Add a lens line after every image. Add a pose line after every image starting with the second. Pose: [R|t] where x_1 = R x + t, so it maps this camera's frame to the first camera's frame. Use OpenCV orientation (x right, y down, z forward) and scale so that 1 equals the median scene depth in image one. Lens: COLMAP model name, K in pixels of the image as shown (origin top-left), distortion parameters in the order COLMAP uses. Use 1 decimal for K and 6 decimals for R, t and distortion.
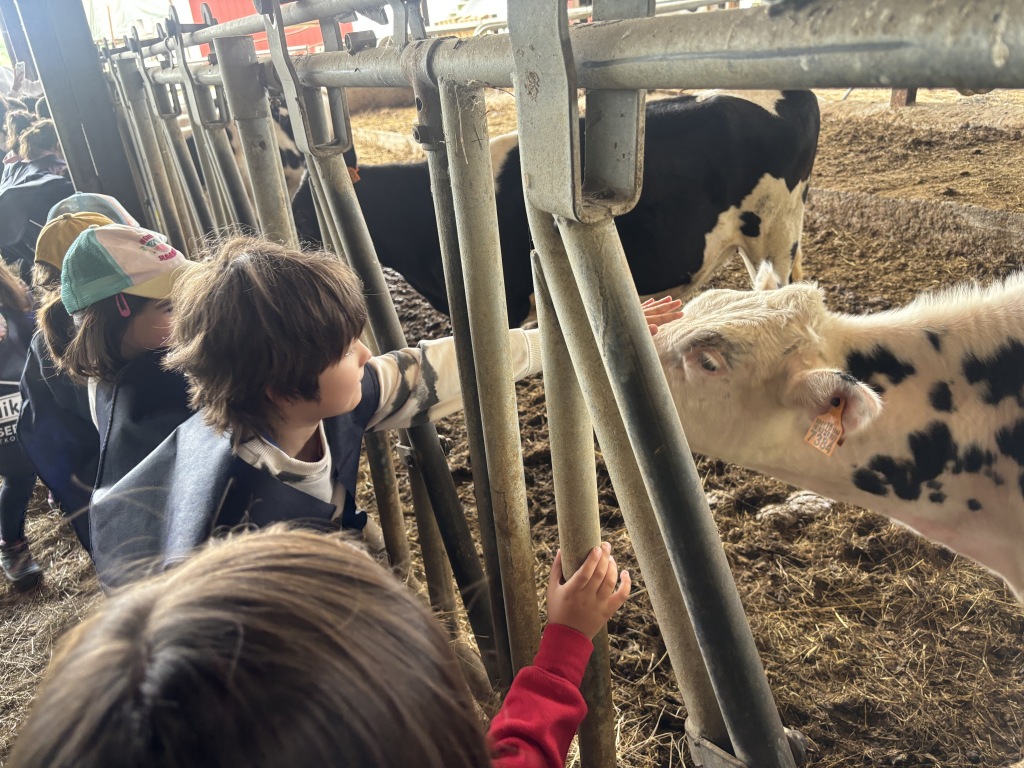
lens RADIAL K [[782.0, 0, 514.5], [0, 782.0, 386.7], [0, 0, 1]] dist [0.048925, -0.066050]
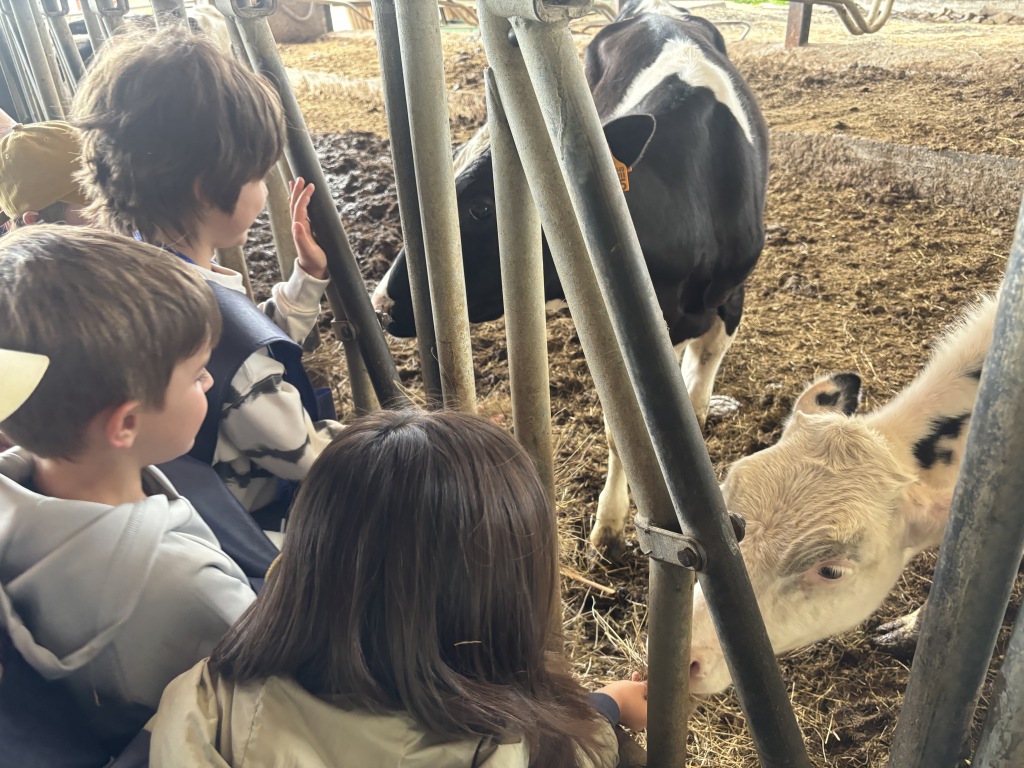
lens RADIAL K [[782.0, 0, 508.7], [0, 782.0, 385.2], [0, 0, 1]] dist [0.048925, -0.066050]
pose [[0.993339, -0.024215, 0.112653, -0.012183], [0.017871, 0.998215, 0.056983, 0.030094], [-0.113832, -0.054590, 0.991999, -0.006633]]
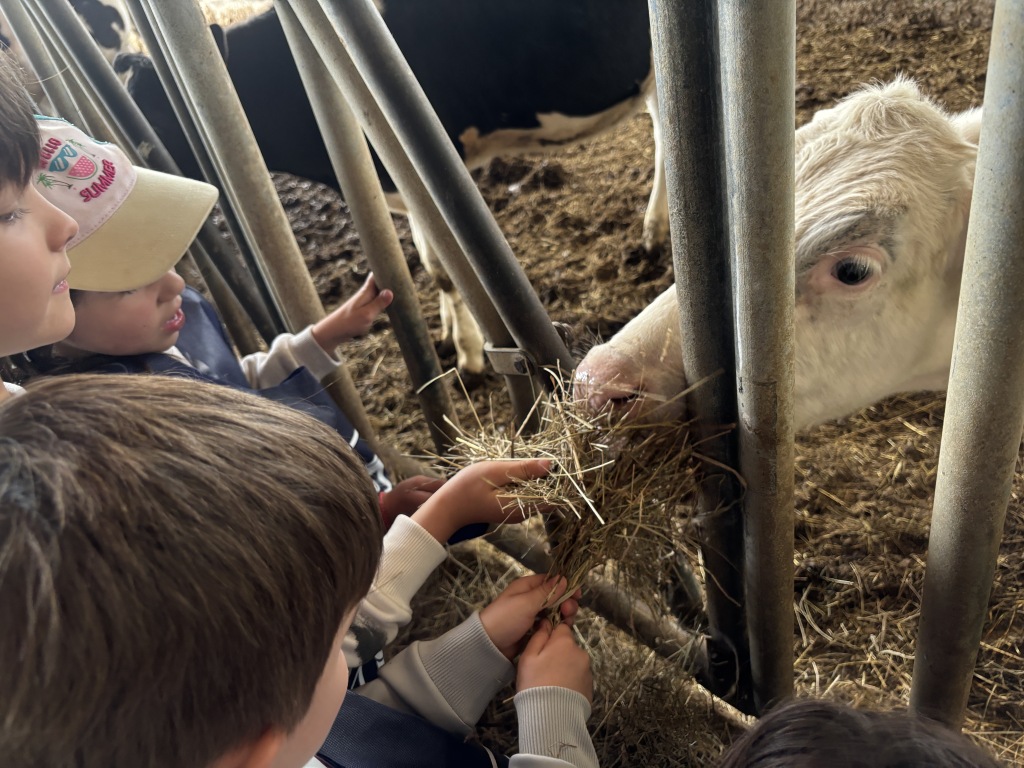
lens RADIAL K [[782.0, 0, 527.5], [0, 782.0, 388.1], [0, 0, 1]] dist [0.048925, -0.066050]
pose [[0.960794, -0.228499, 0.157046, -0.068590], [0.198340, 0.962212, 0.186574, -0.004169], [-0.193743, -0.148111, 0.969808, 0.094152]]
